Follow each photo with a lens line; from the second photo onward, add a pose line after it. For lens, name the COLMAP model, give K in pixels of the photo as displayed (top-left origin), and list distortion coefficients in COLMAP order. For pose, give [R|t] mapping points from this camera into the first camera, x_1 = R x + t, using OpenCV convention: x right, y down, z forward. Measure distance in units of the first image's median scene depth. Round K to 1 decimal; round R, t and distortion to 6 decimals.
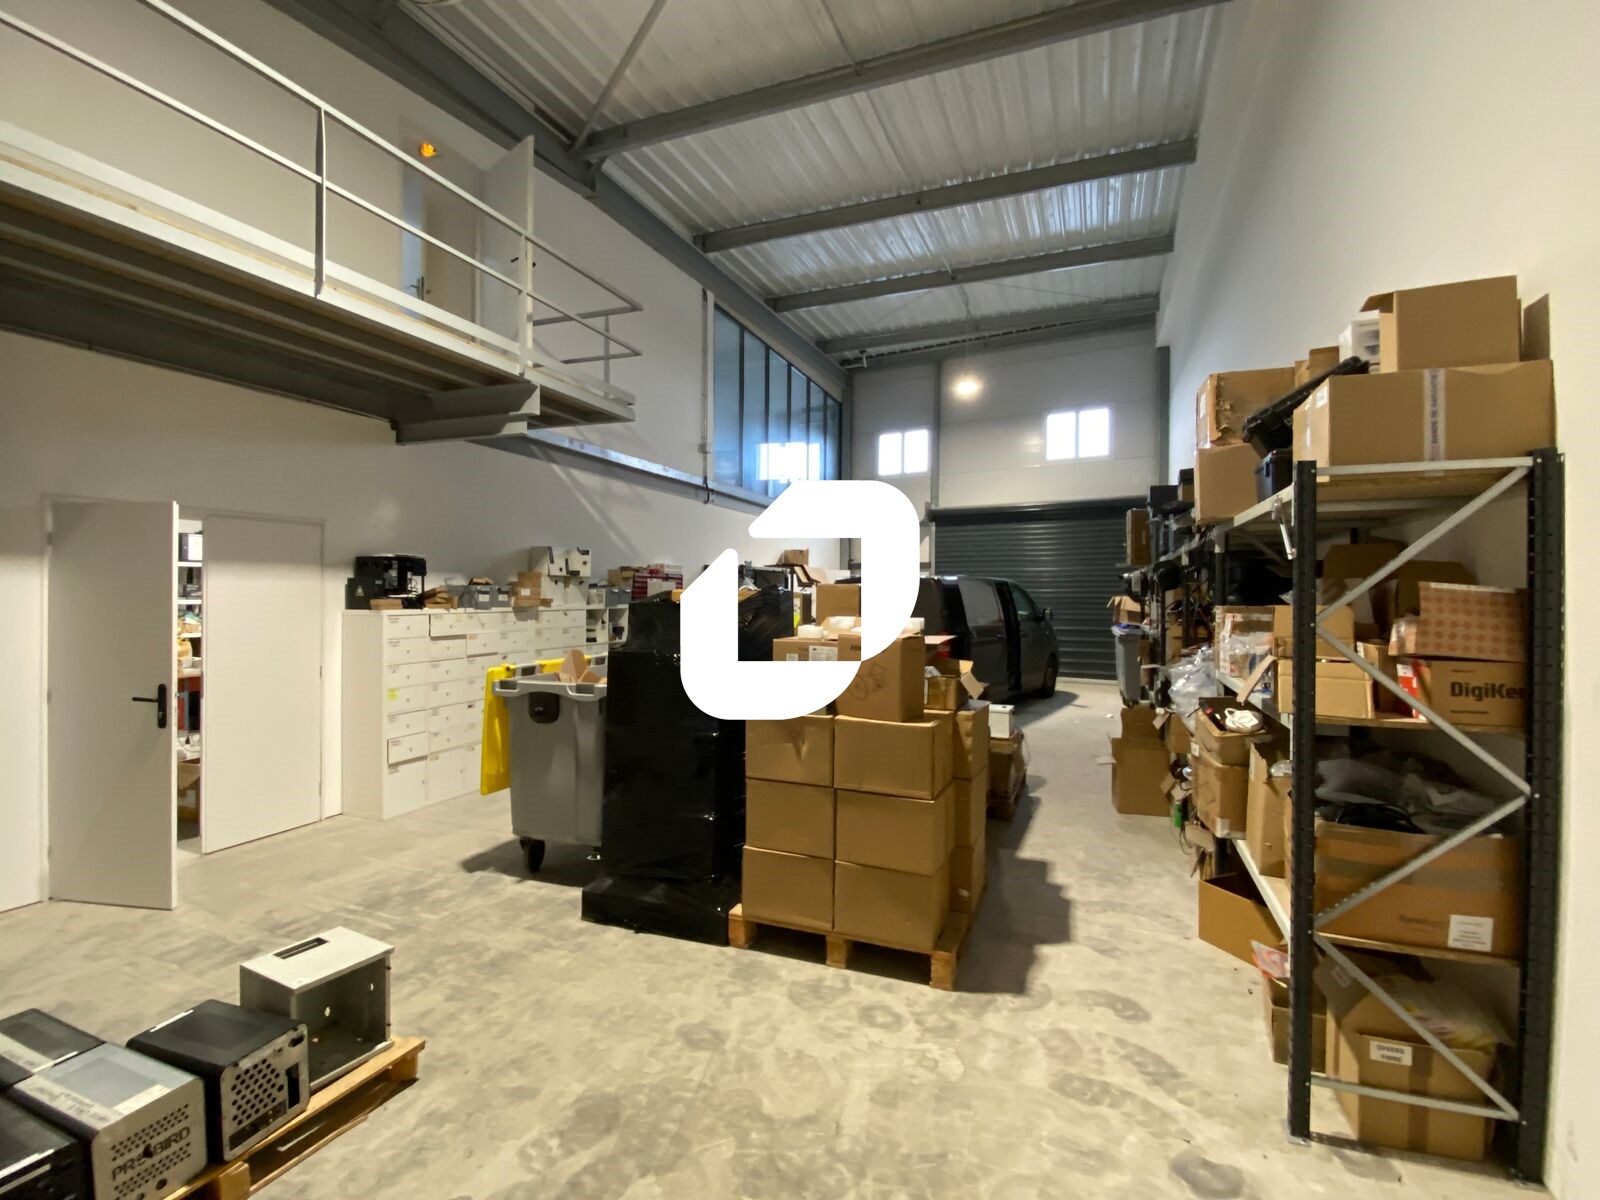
lens RADIAL K [[740.3, 0, 804.0], [0, 740.3, 599.6], [0, 0, 1]] dist [-0.029378, -0.000508]
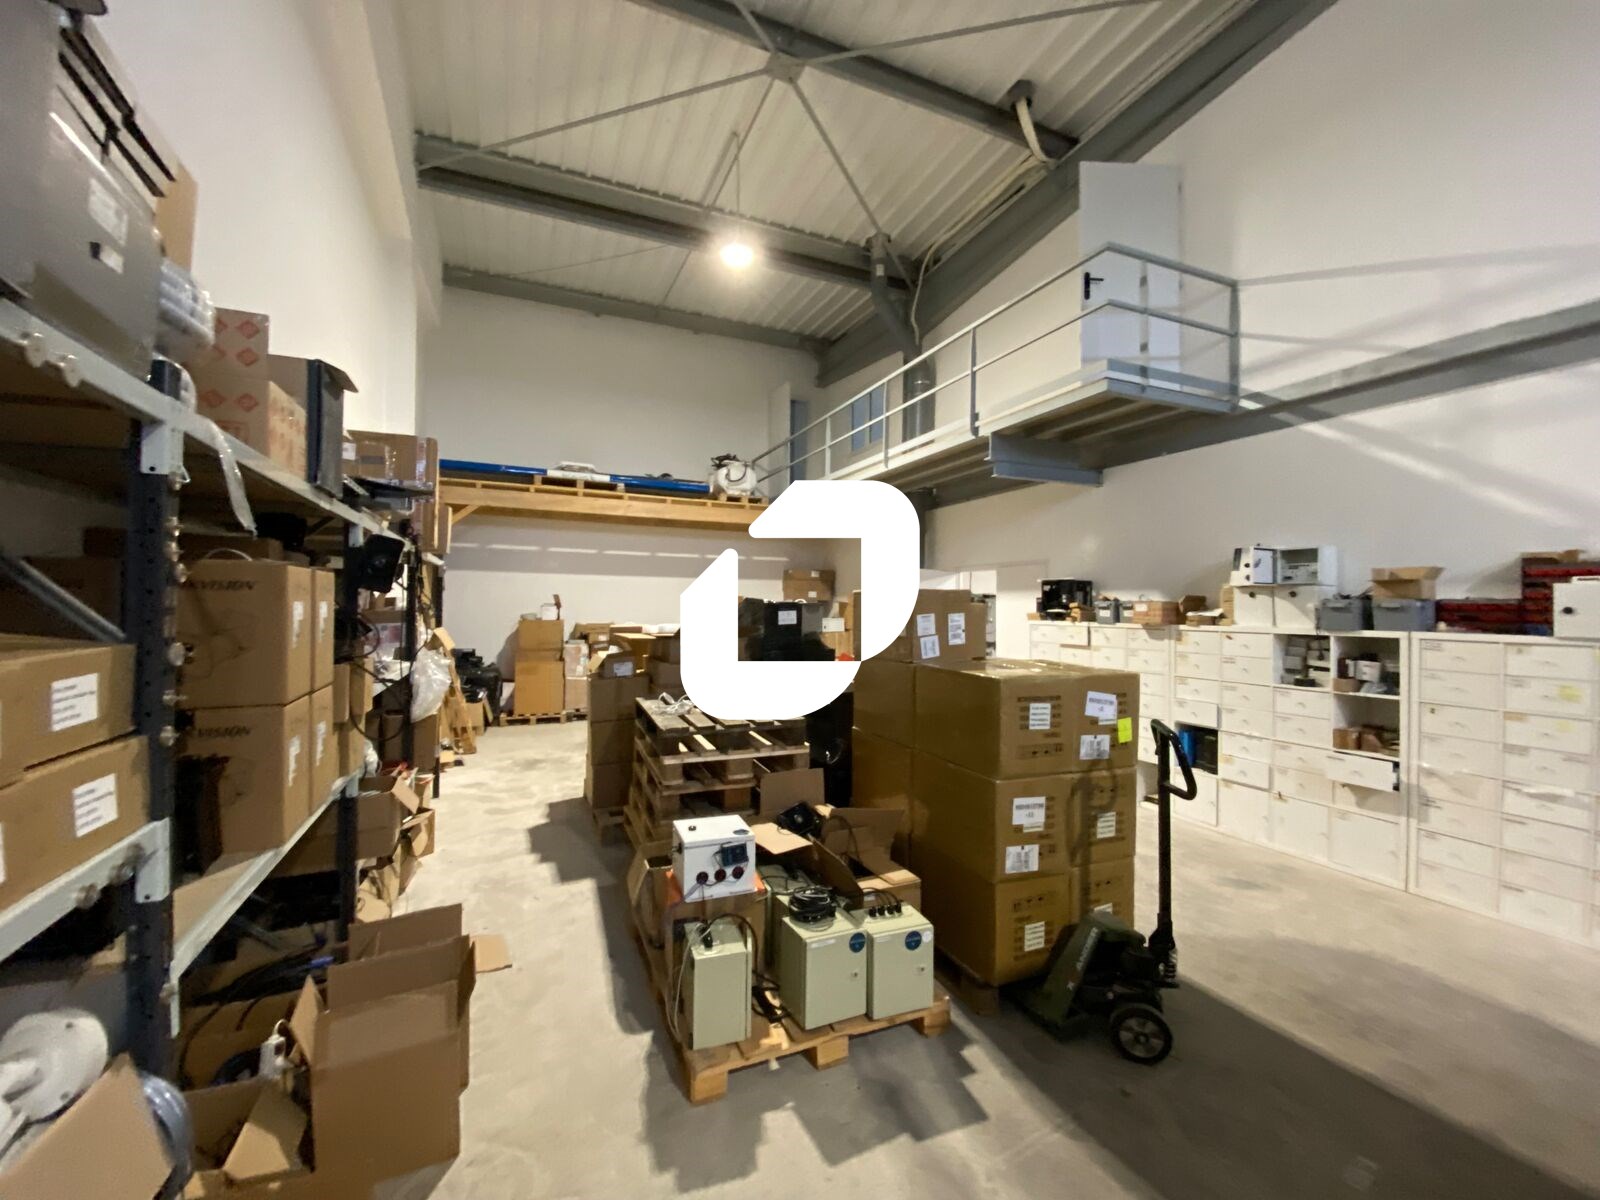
lens RADIAL K [[650.6, 0, 802.0], [0, 650.6, 602.3], [0, 0, 1]] dist [-0.039111, -0.003741]
pose [[-0.705458, -0.016185, -0.708567, 0.751602], [-0.014602, 0.999859, -0.008301, -0.006036], [0.708601, 0.004490, -0.705595, 1.922577]]
